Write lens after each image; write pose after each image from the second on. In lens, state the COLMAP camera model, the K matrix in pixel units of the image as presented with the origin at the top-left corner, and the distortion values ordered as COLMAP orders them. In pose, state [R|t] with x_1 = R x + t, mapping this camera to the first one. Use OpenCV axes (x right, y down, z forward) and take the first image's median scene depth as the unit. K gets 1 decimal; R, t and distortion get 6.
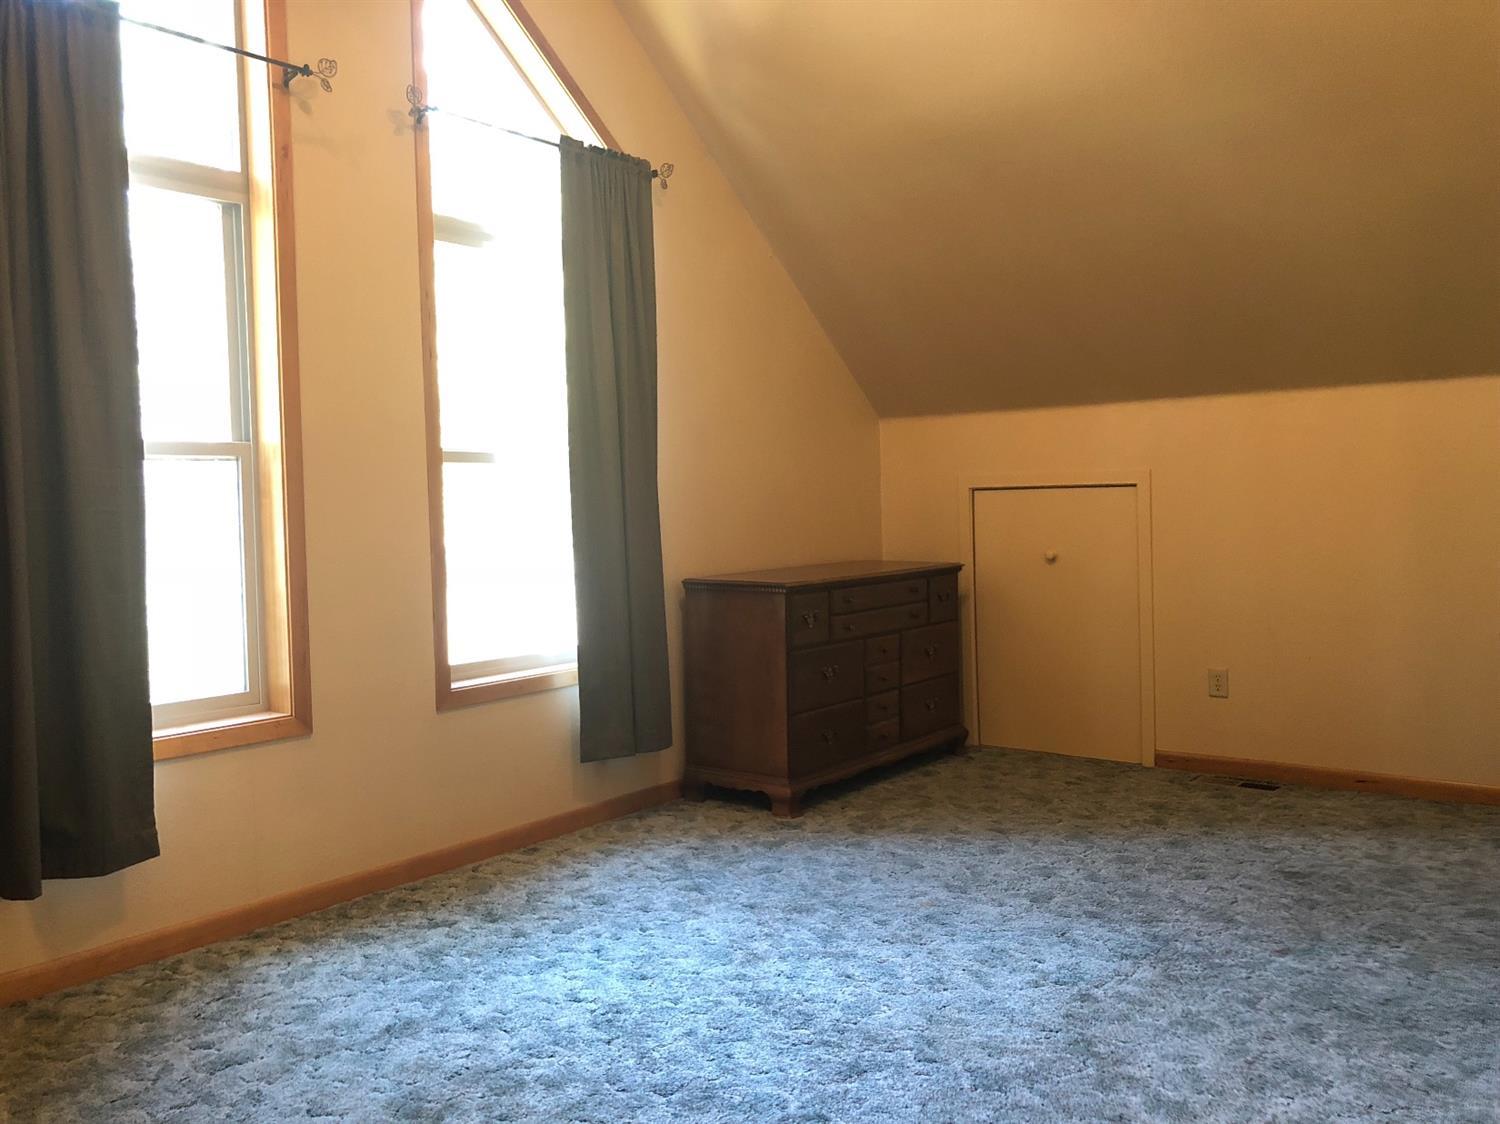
lens RADIAL K [[1230.7, 0, 740.0], [0, 1230.7, 544.5], [0, 0, 1]] dist [0.040187, -0.045352]
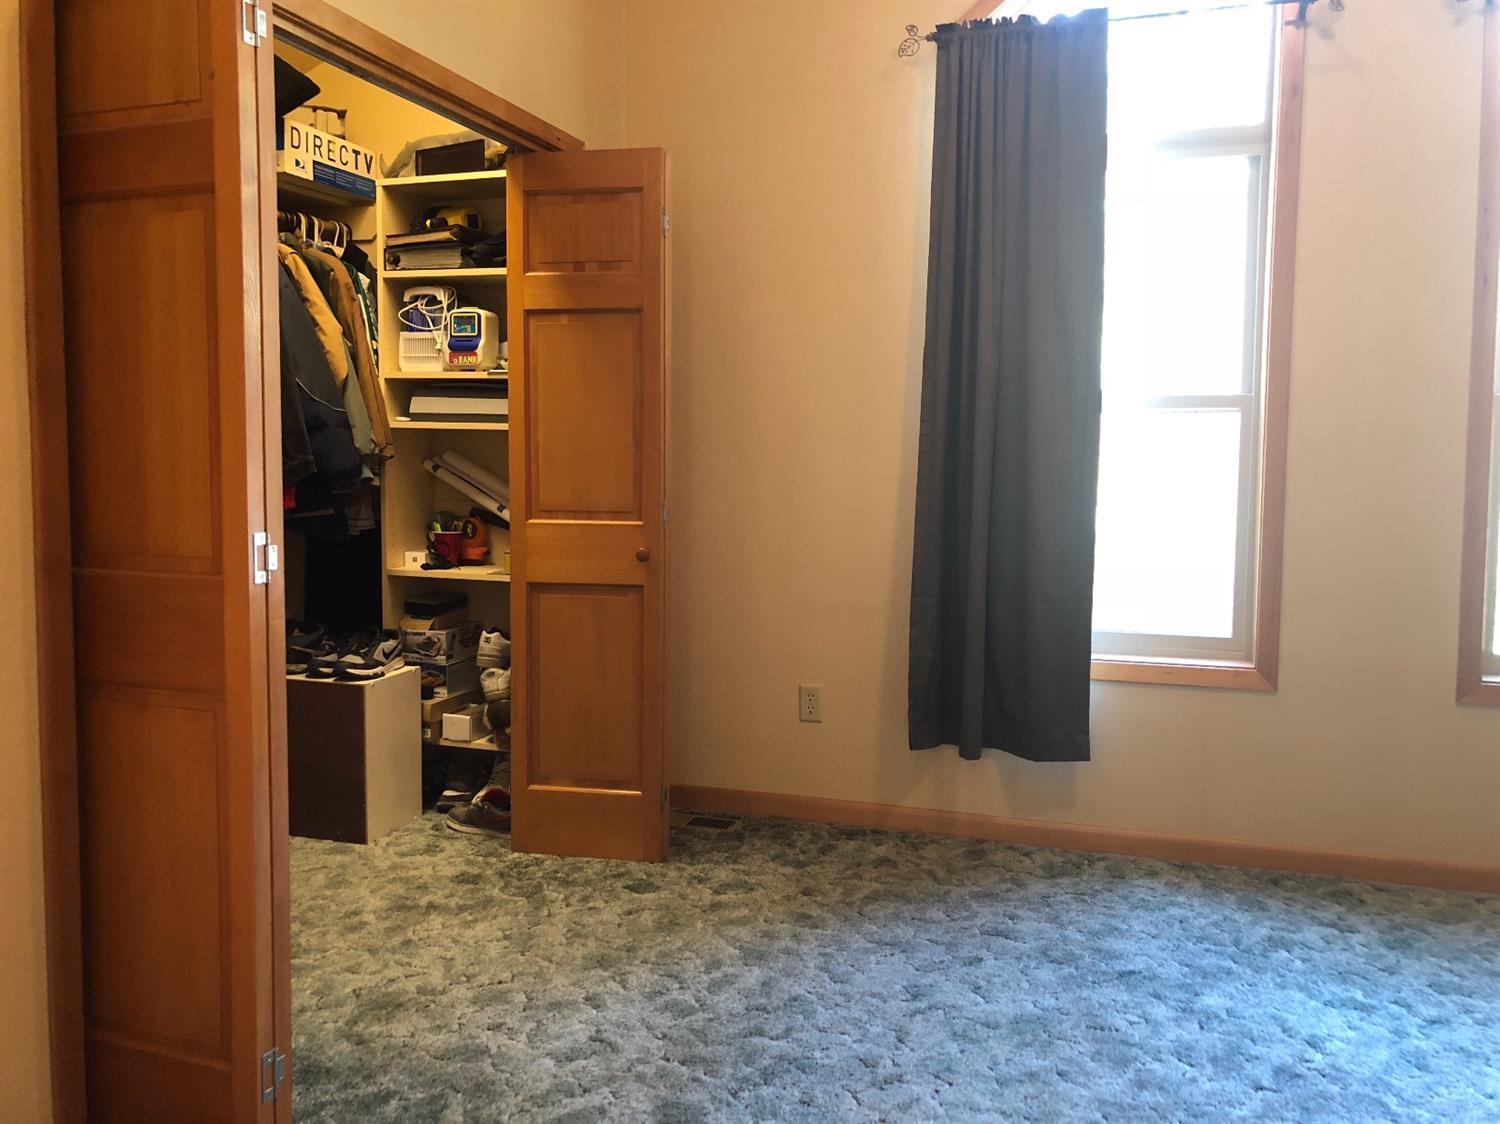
lens RADIAL K [[1230.7, 0, 740.0], [0, 1230.7, 544.5], [0, 0, 1]] dist [0.040187, -0.045352]
pose [[0.334536, 0.094014, -0.937682, 0.477913], [-0.038640, 0.995543, 0.086030, -0.035447], [0.941590, 0.007452, 0.336678, 0.306114]]
